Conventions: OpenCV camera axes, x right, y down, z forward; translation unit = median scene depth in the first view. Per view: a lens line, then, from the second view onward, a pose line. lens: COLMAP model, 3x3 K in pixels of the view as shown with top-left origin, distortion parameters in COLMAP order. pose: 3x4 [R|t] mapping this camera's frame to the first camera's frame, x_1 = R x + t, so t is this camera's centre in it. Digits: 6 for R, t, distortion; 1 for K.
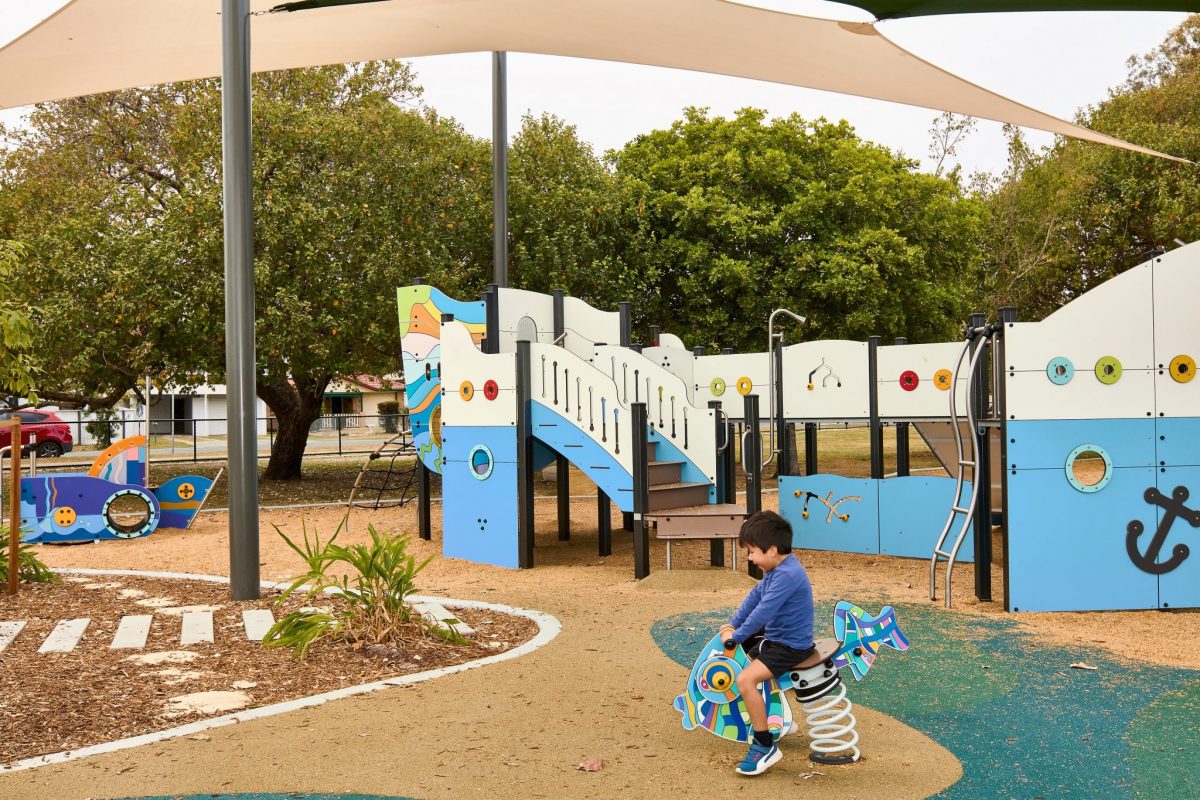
lens RADIAL K [[1109.3, 0, 600.0], [0, 1109.3, 400.0], [0, 0, 1]] dist [-0.009232, 0.008852]
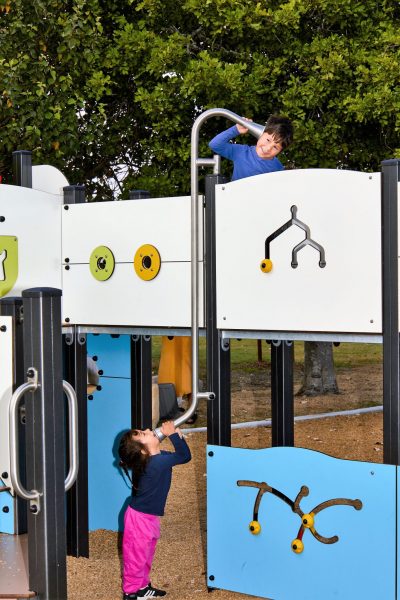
lens RADIAL K [[1169.1, 0, 200.1], [0, 1169.1, 292.0], [0, 0, 1]] dist [0.212130, -2.866730]
pose [[0.999905, 0.011110, 0.008168, 0.154873], [-0.011267, 0.999748, 0.019411, -0.010324], [-0.007951, -0.019501, 0.999778, 0.481975]]
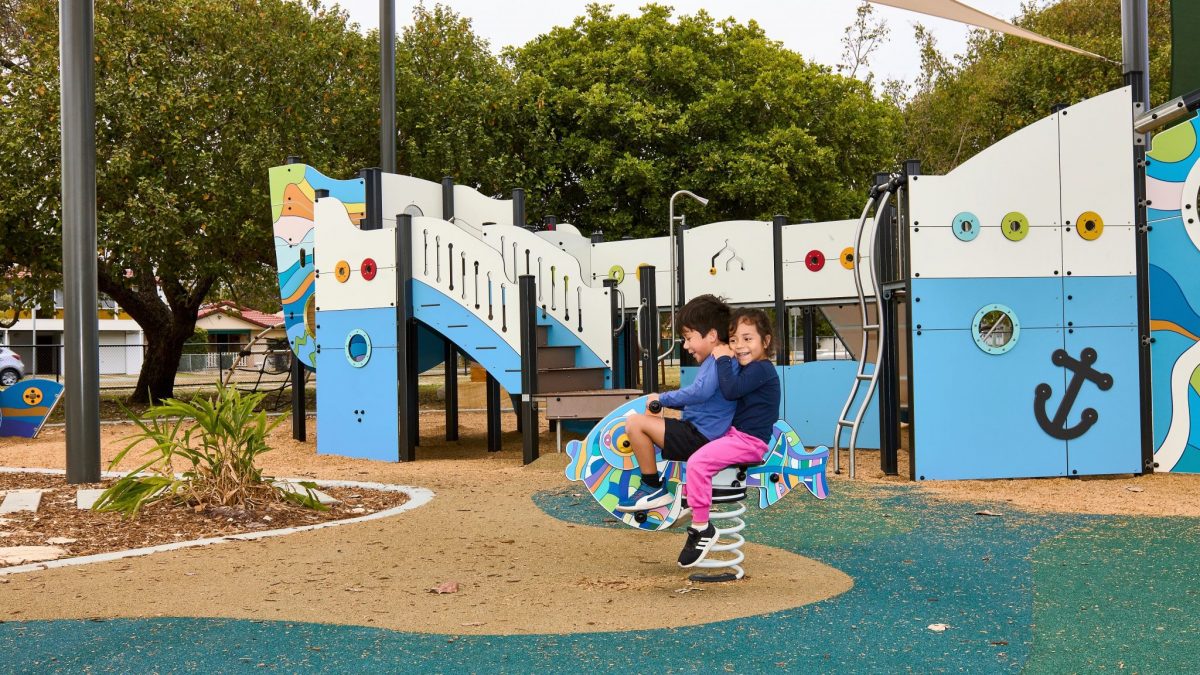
lens RADIAL K [[1160.6, 0, 606.5], [0, 1160.6, 336.2], [0, 0, 1]] dist [-0.012271, 0.017298]
pose [[0.996590, -0.001705, 0.082493, 0.017478], [0.002645, 0.999933, -0.011278, 0.053758], [-0.082468, 0.011458, 0.996528, 0.023409]]
